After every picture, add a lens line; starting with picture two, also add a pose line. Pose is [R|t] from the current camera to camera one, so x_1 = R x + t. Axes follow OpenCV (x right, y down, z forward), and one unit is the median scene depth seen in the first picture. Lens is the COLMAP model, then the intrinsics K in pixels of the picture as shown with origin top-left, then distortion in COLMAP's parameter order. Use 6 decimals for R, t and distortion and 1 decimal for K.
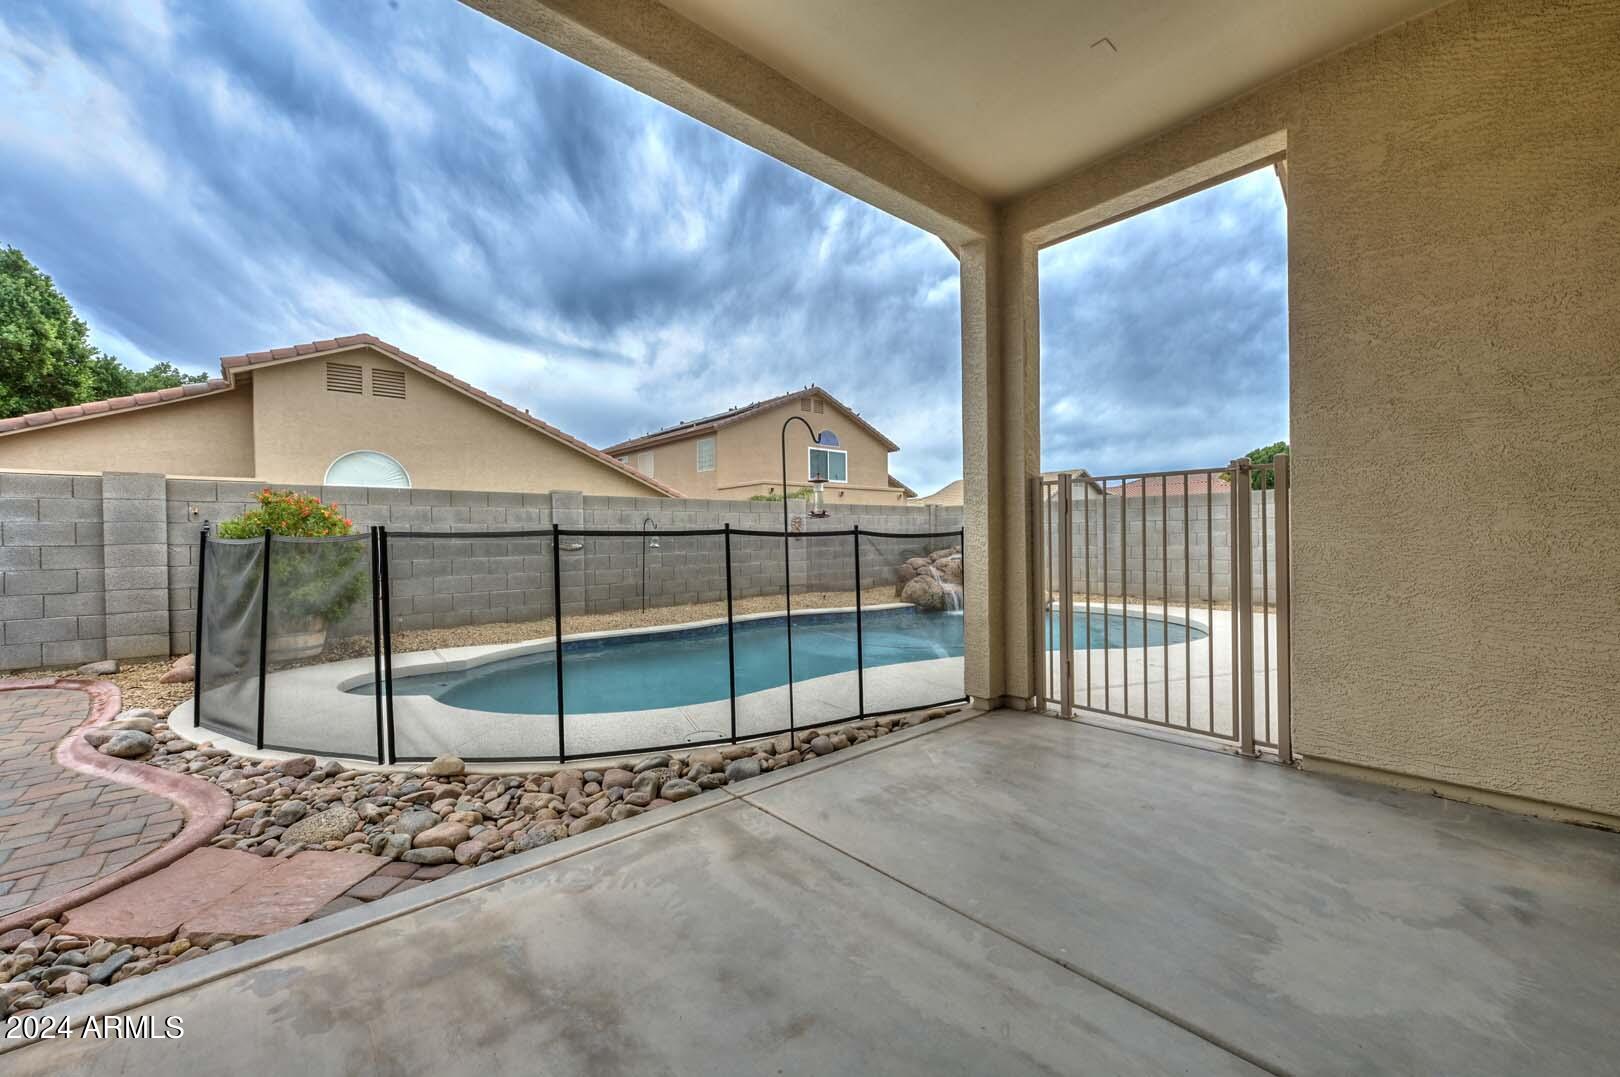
lens RADIAL K [[633.3, 0, 815.5], [0, 633.3, 538.1], [0, 0, 1]] dist [0.000886, -0.000181]
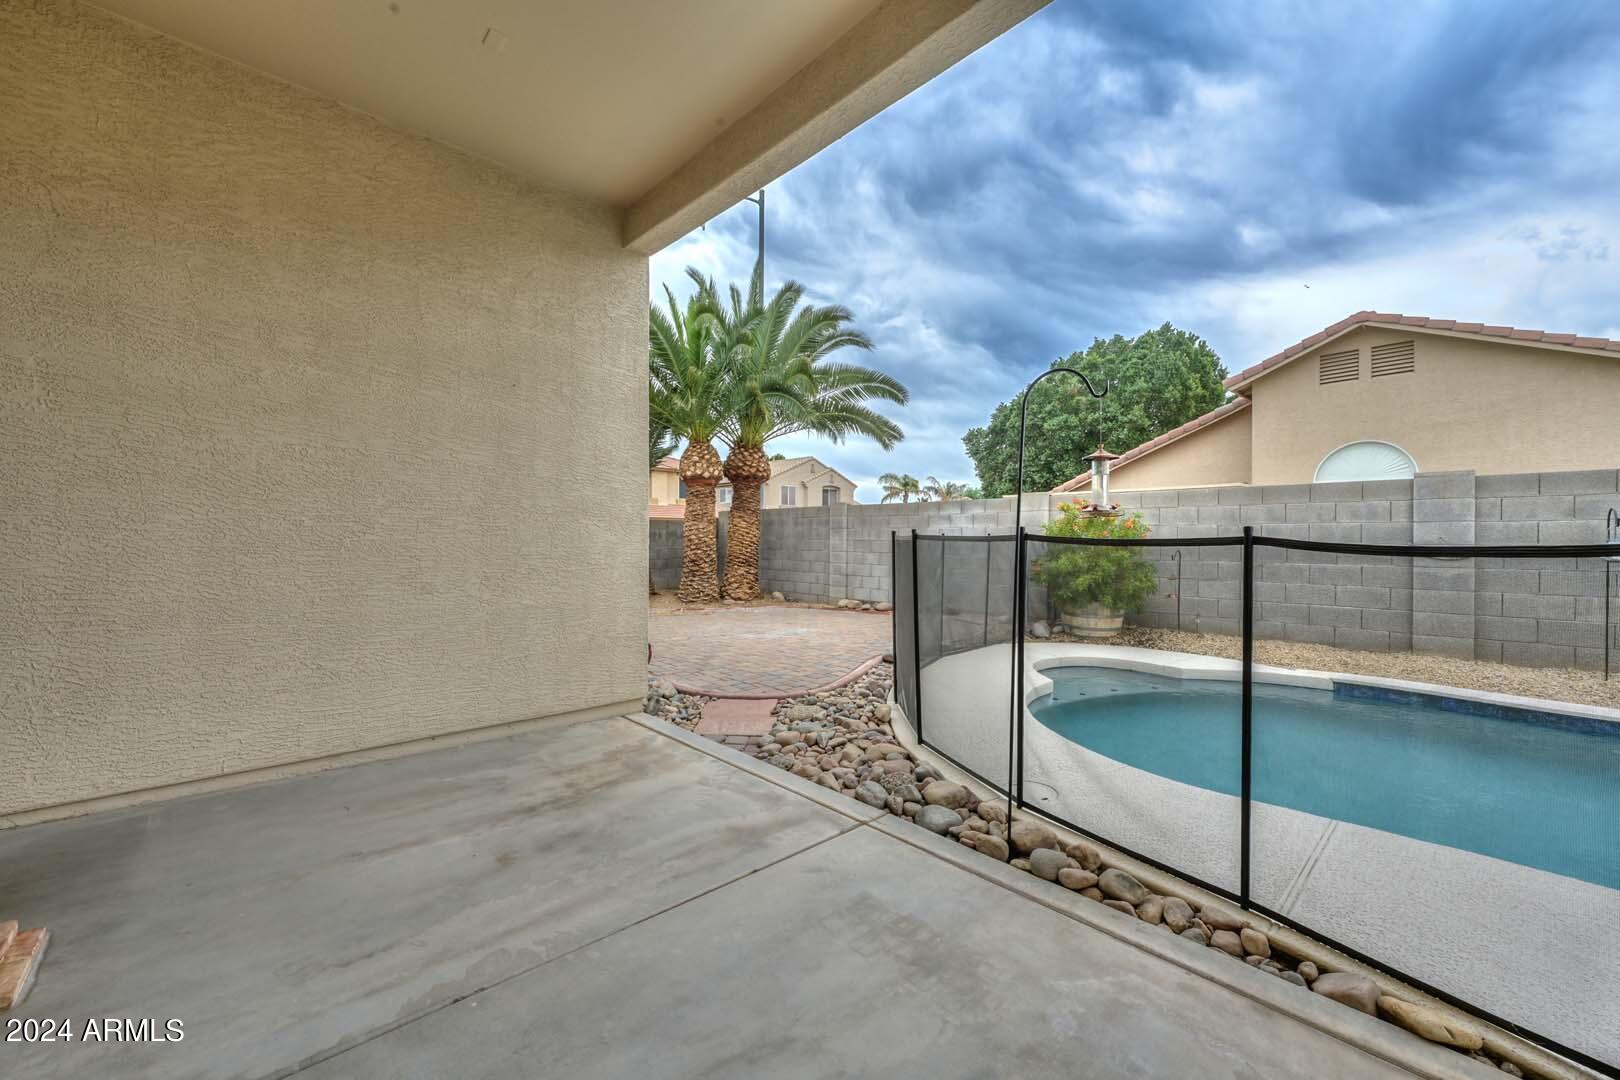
lens RADIAL K [[629.3, 0, 810.0], [0, 629.3, 540.0], [0, 0, 1]] dist [0.001128, 0.000060]
pose [[0.020345, 0.013665, -0.999700, 0.285116], [-0.005867, 0.999891, 0.013549, -0.007222], [0.999776, 0.005589, 0.020423, 0.320480]]
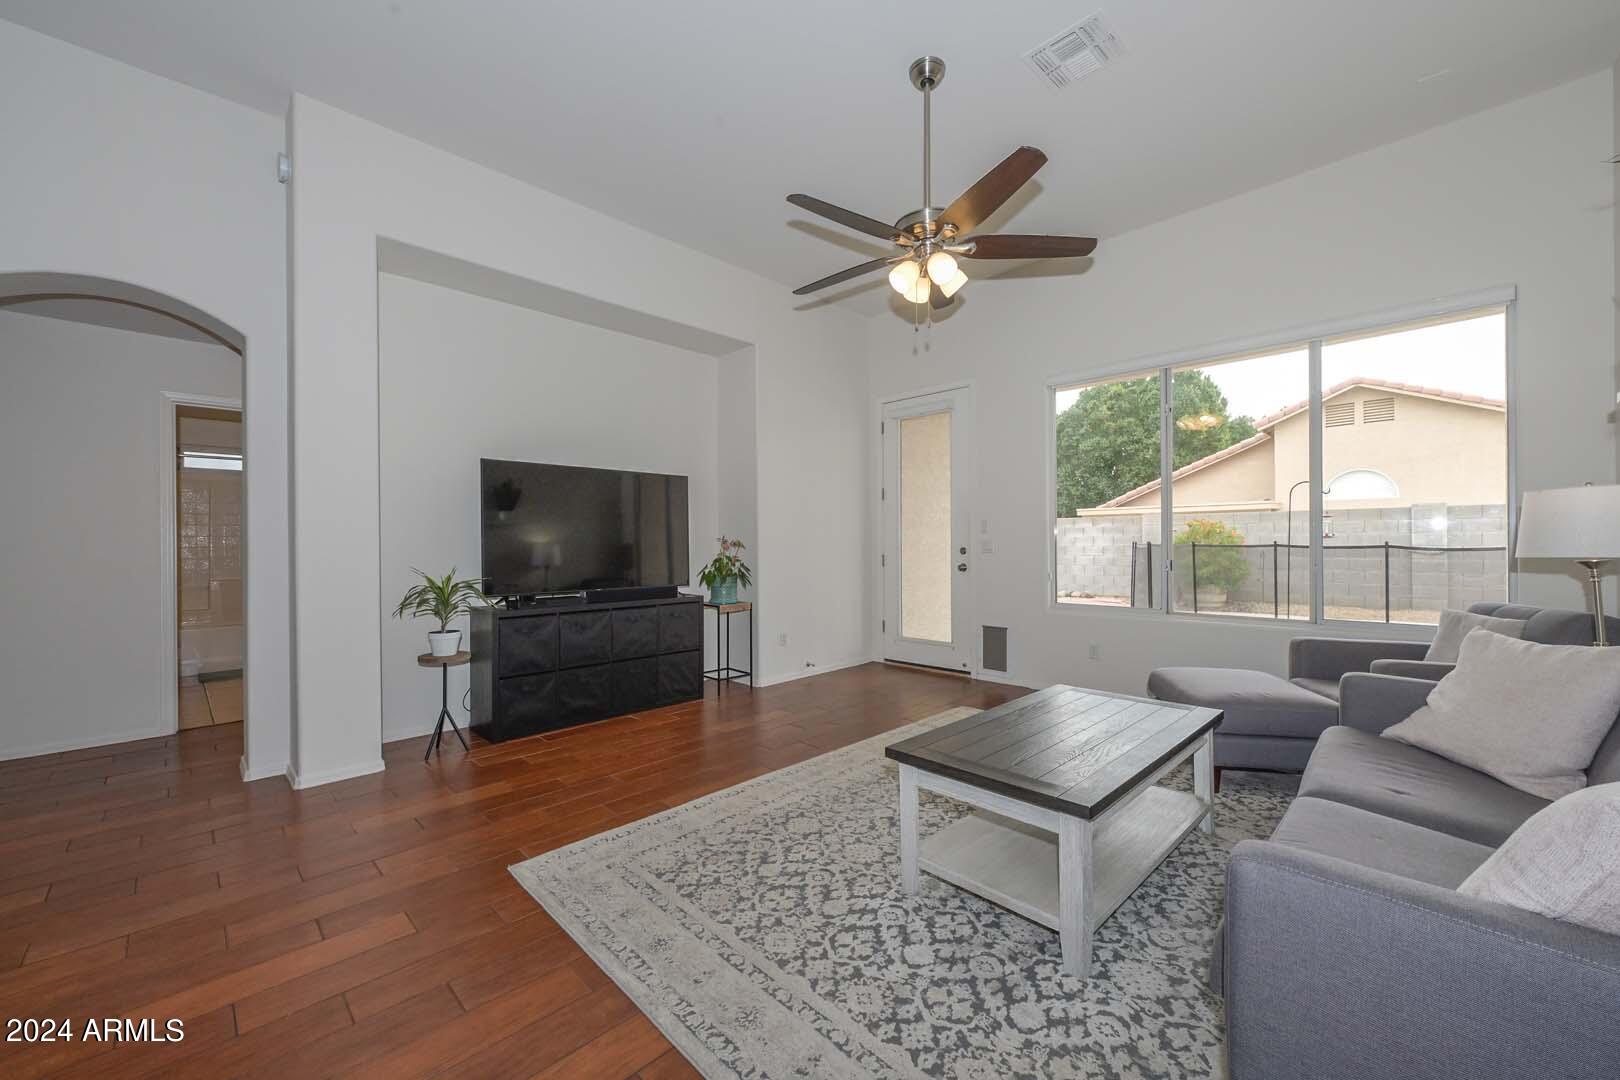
lens RADIAL K [[622.4, 0, 810.0], [0, 622.4, 540.0], [0, 0, 1]] dist [-0.006527, 0.000004]
pose [[0.051737, 0.005573, -0.998645, 0.723465], [0.003525, 0.999977, 0.005763, -0.018800], [0.998655, -0.003819, 0.051716, -0.210320]]
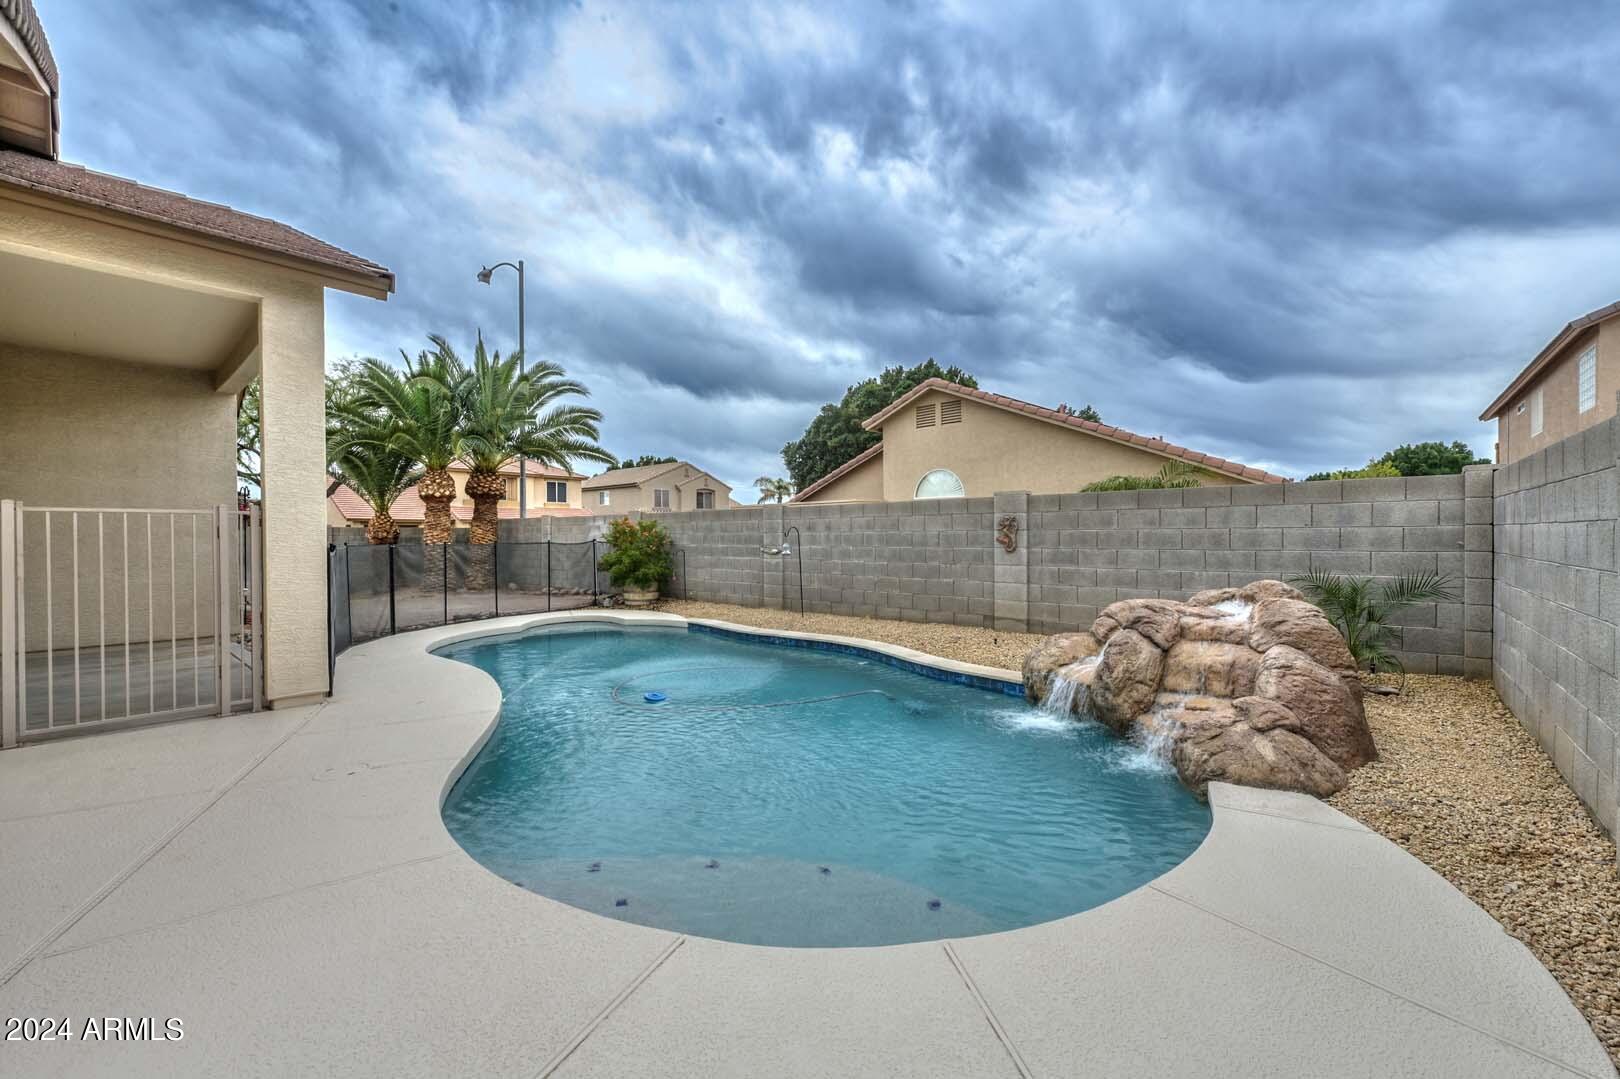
lens RADIAL K [[632.2, 0, 803.3], [0, 632.2, 543.7], [0, 0, 1]] dist [0.011097, -0.000189]
pose [[0.109680, 0.021904, -0.993726, 0.844921], [-0.000419, 0.999758, 0.021991, -0.028181], [0.993967, -0.001996, 0.109663, 0.970937]]
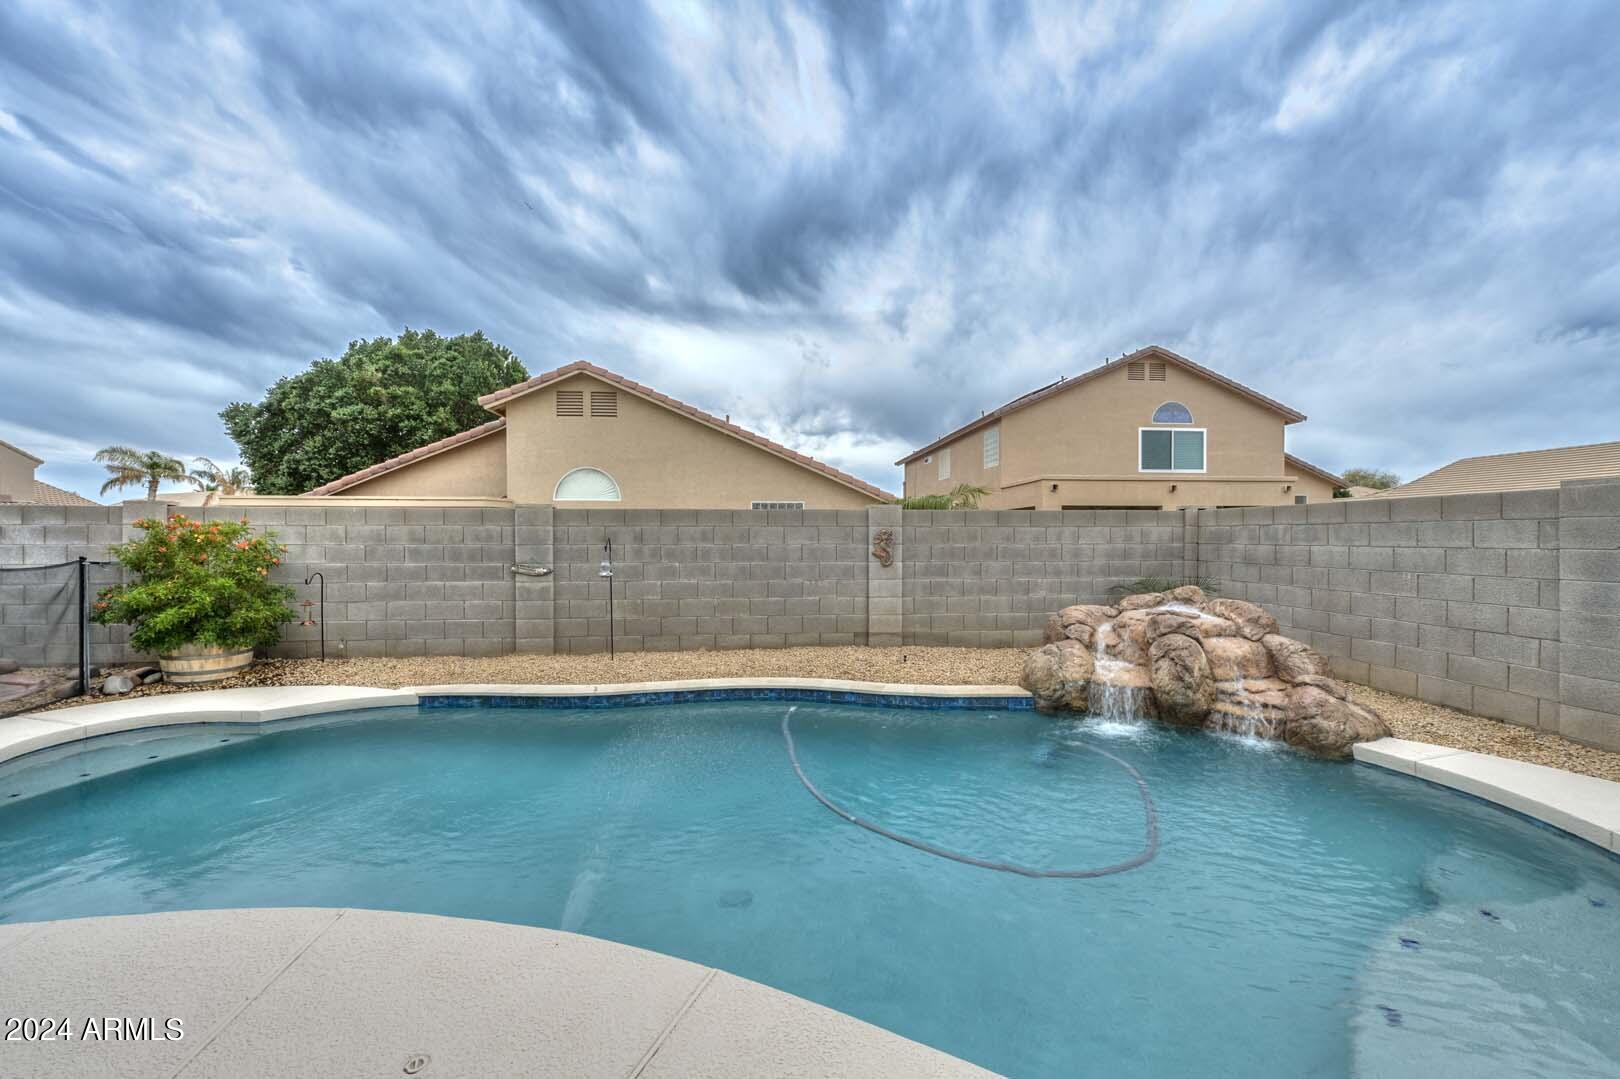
lens RADIAL K [[629.3, 0, 810.0], [0, 629.3, 539.5], [0, 0, 1]] dist [0.001128, 0.000060]
pose [[0.807152, 0.012248, -0.590216, 0.410369], [-0.010584, 0.999924, 0.006276, -0.038944], [0.590249, 0.001181, 0.807221, 0.571315]]
